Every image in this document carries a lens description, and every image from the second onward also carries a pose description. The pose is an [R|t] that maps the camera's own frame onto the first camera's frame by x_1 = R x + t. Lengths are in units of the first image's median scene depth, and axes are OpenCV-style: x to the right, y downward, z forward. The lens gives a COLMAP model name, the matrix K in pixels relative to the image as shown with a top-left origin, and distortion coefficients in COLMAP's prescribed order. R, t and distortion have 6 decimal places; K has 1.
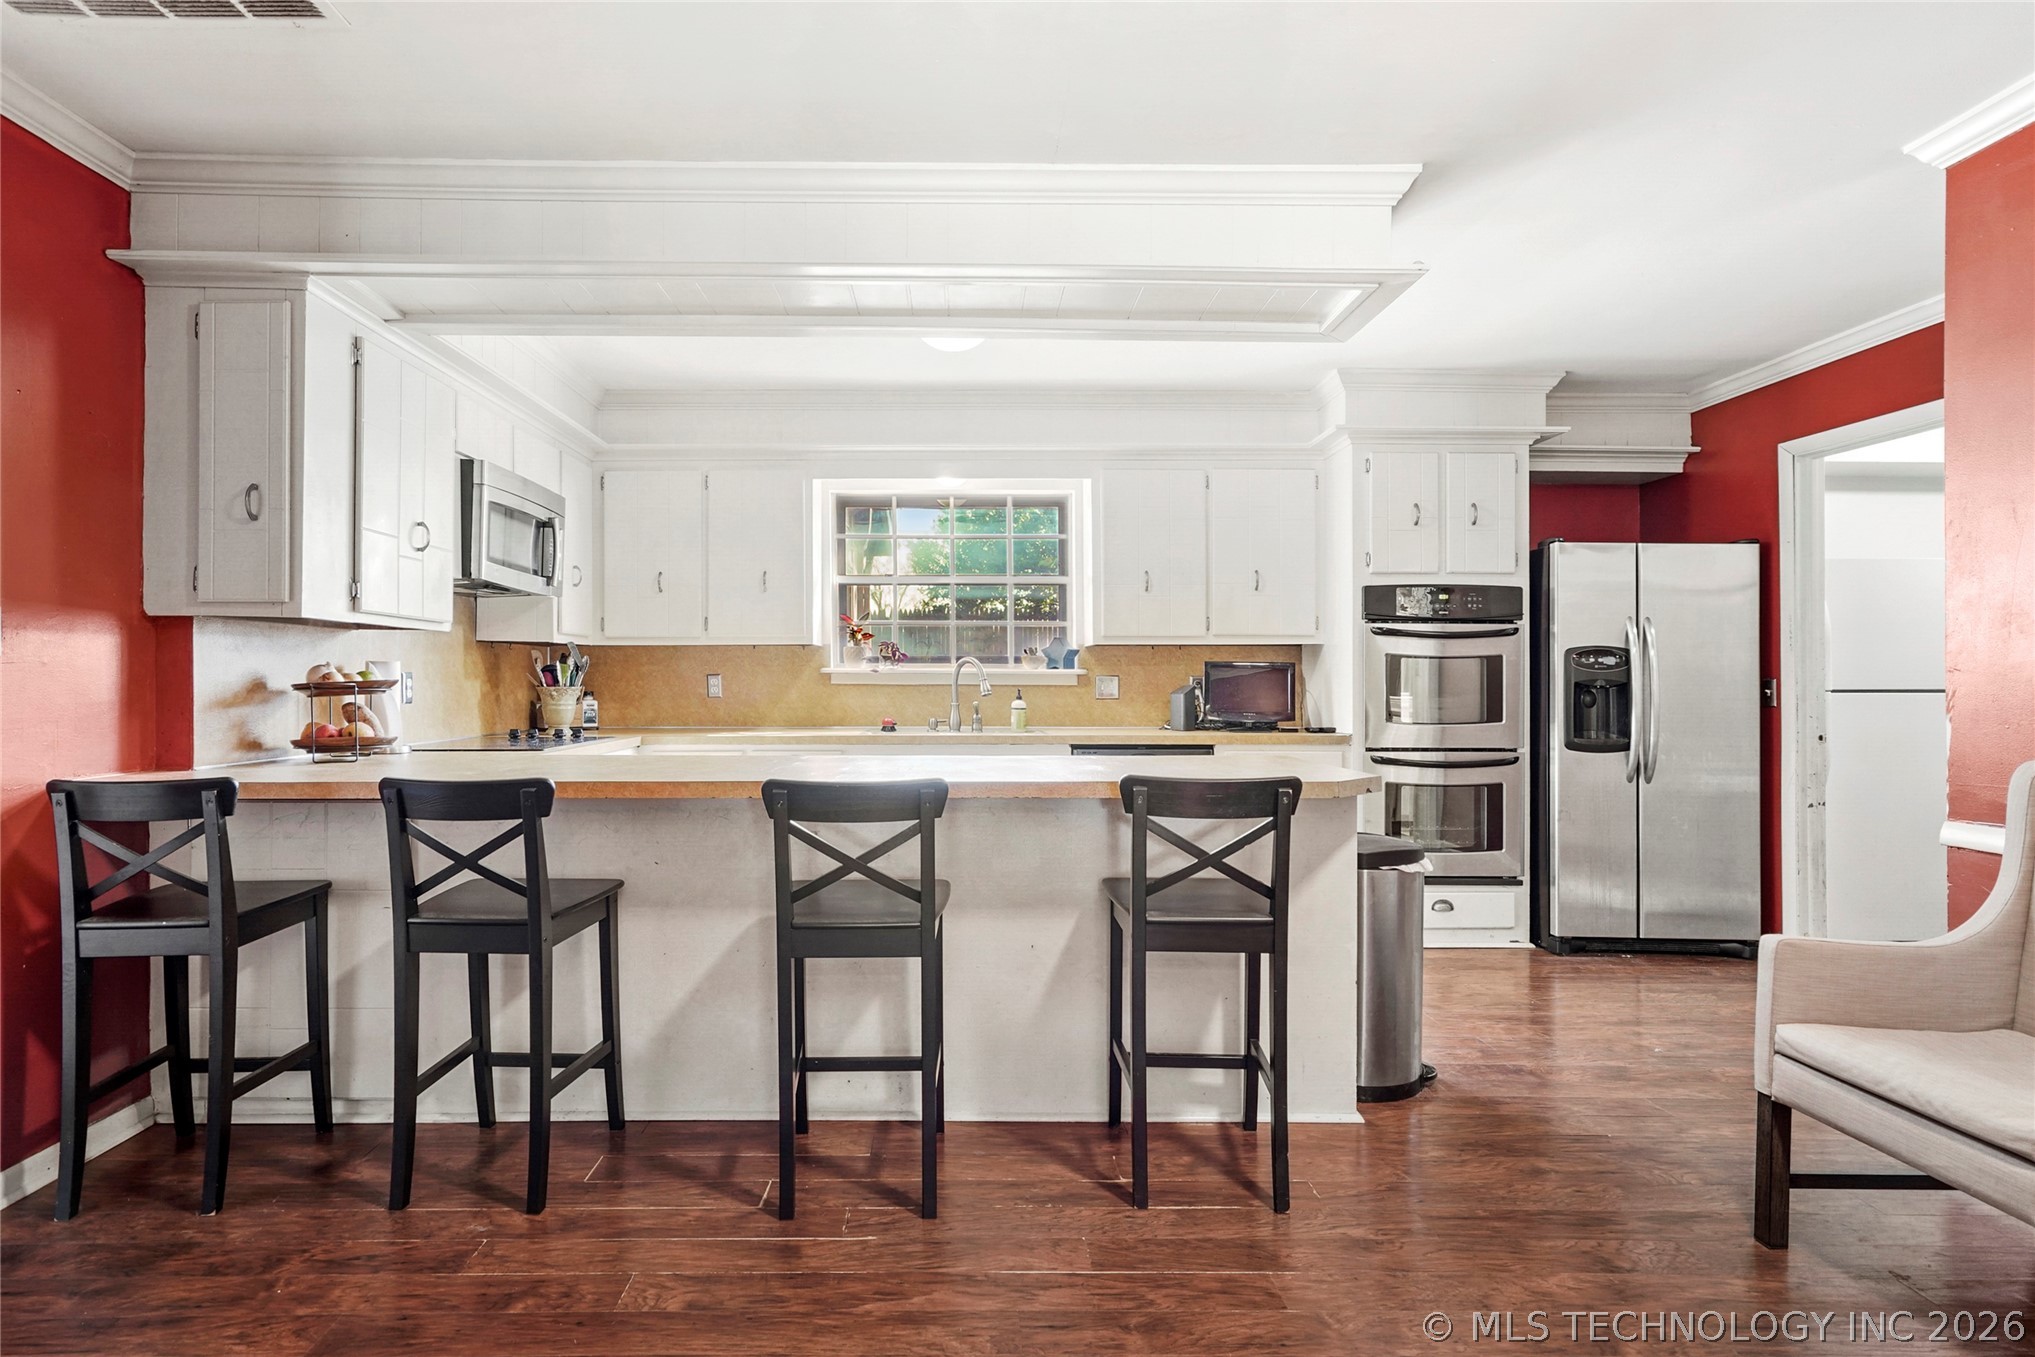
lens RADIAL K [[1069.5, 0, 940.4], [0, 1069.5, 674.9], [0, 0, 1]] dist [-0.003114, -0.000520]
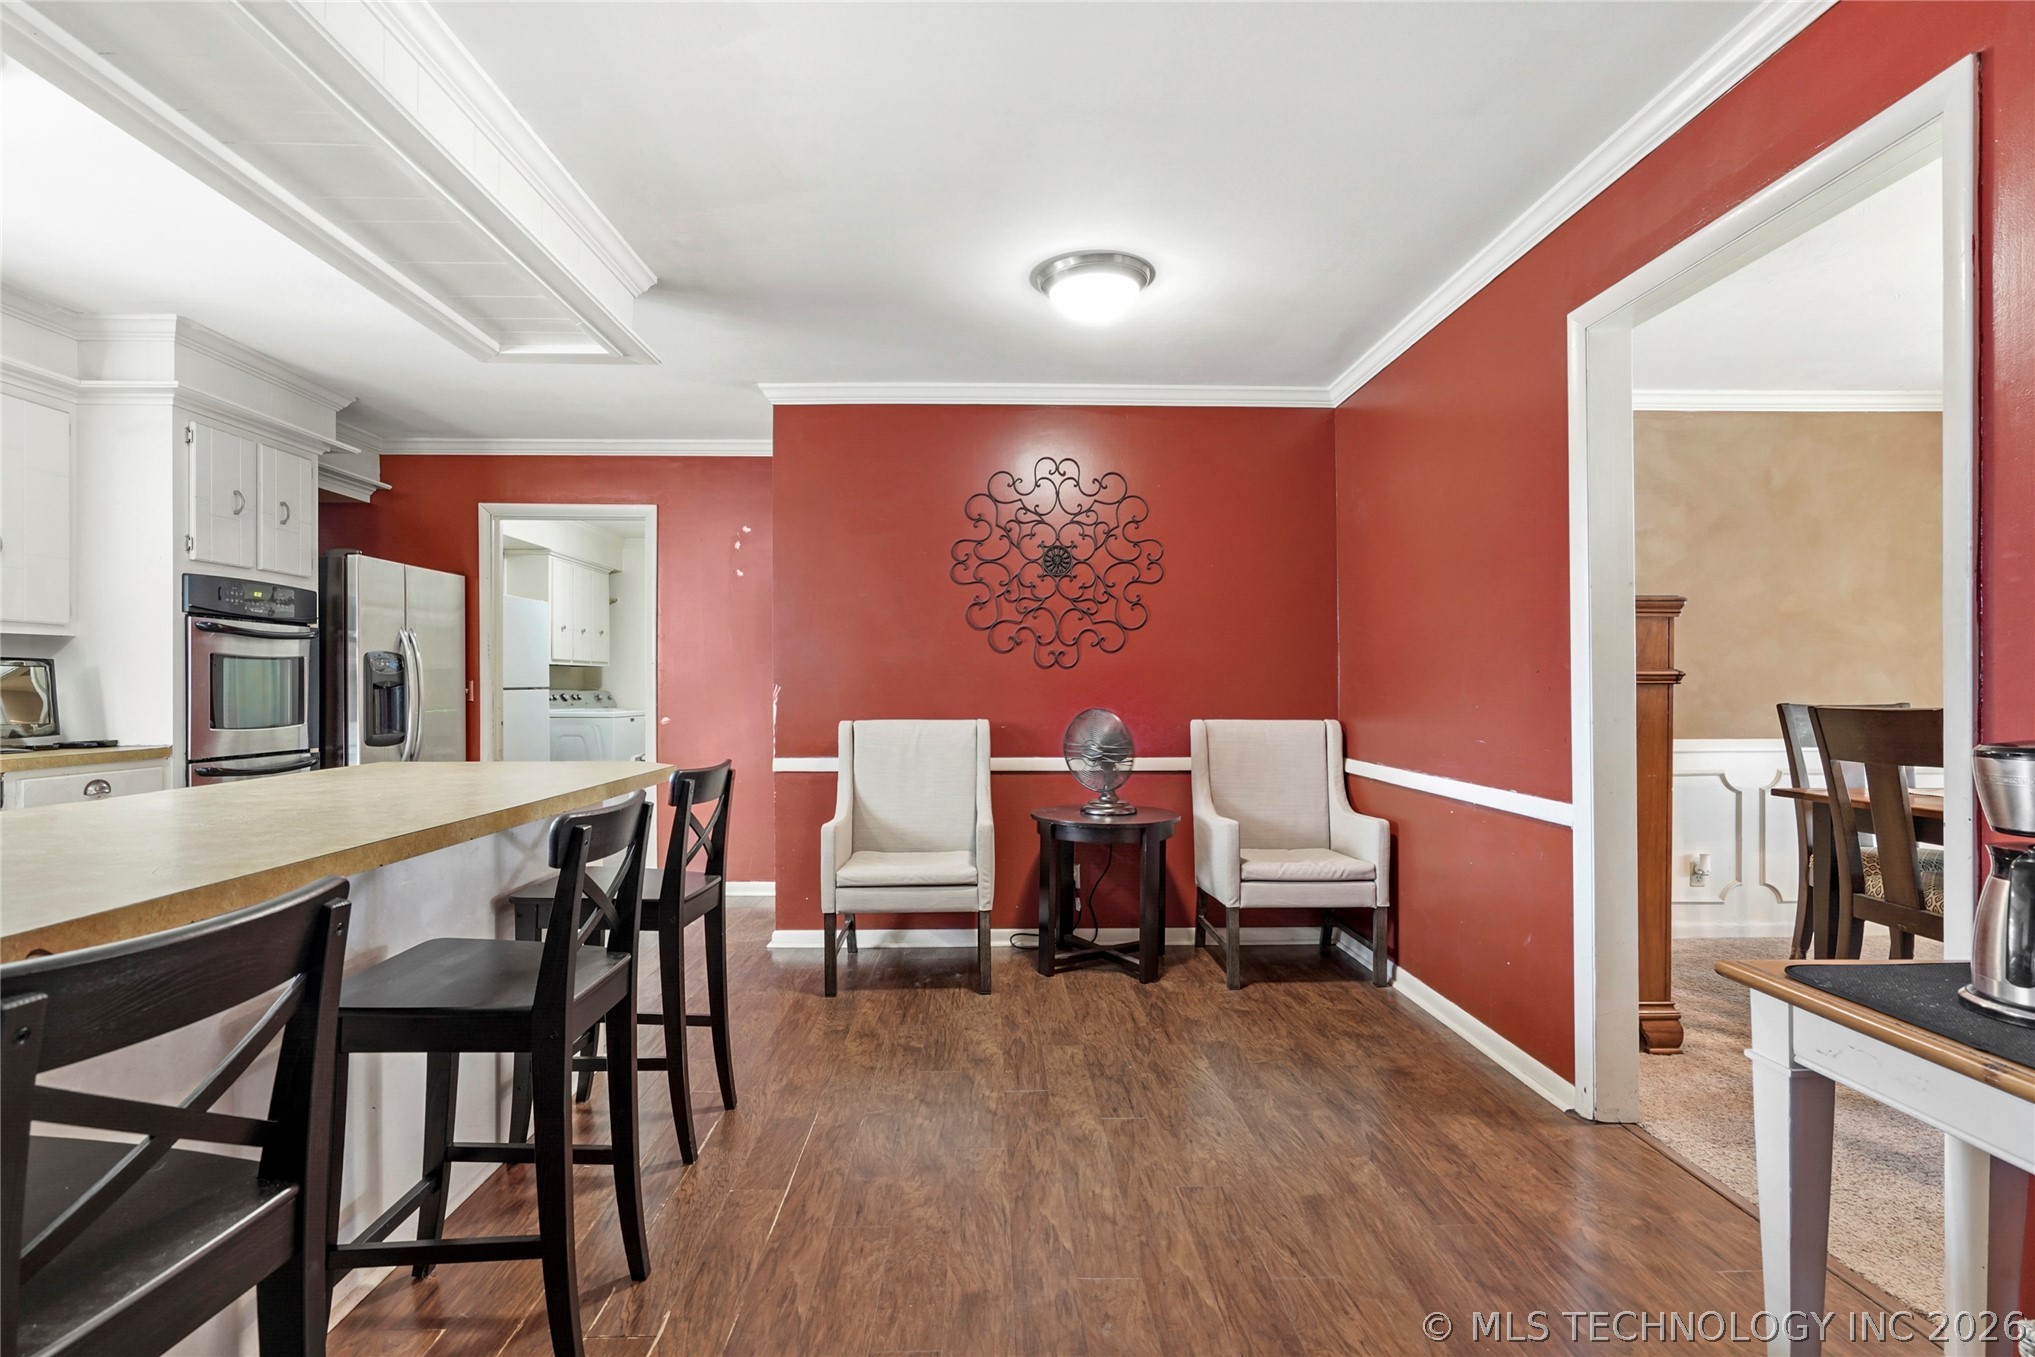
lens RADIAL K [[979.6, 0, 1017.5], [0, 979.6, 678.5], [0, 0, 1]] dist [0.000030, 0.000195]
pose [[-0.028713, 0.001806, 0.999586, -0.429846], [-0.005246, 0.999984, -0.001957, -0.000425], [-0.999574, -0.005300, -0.028703, 0.357471]]
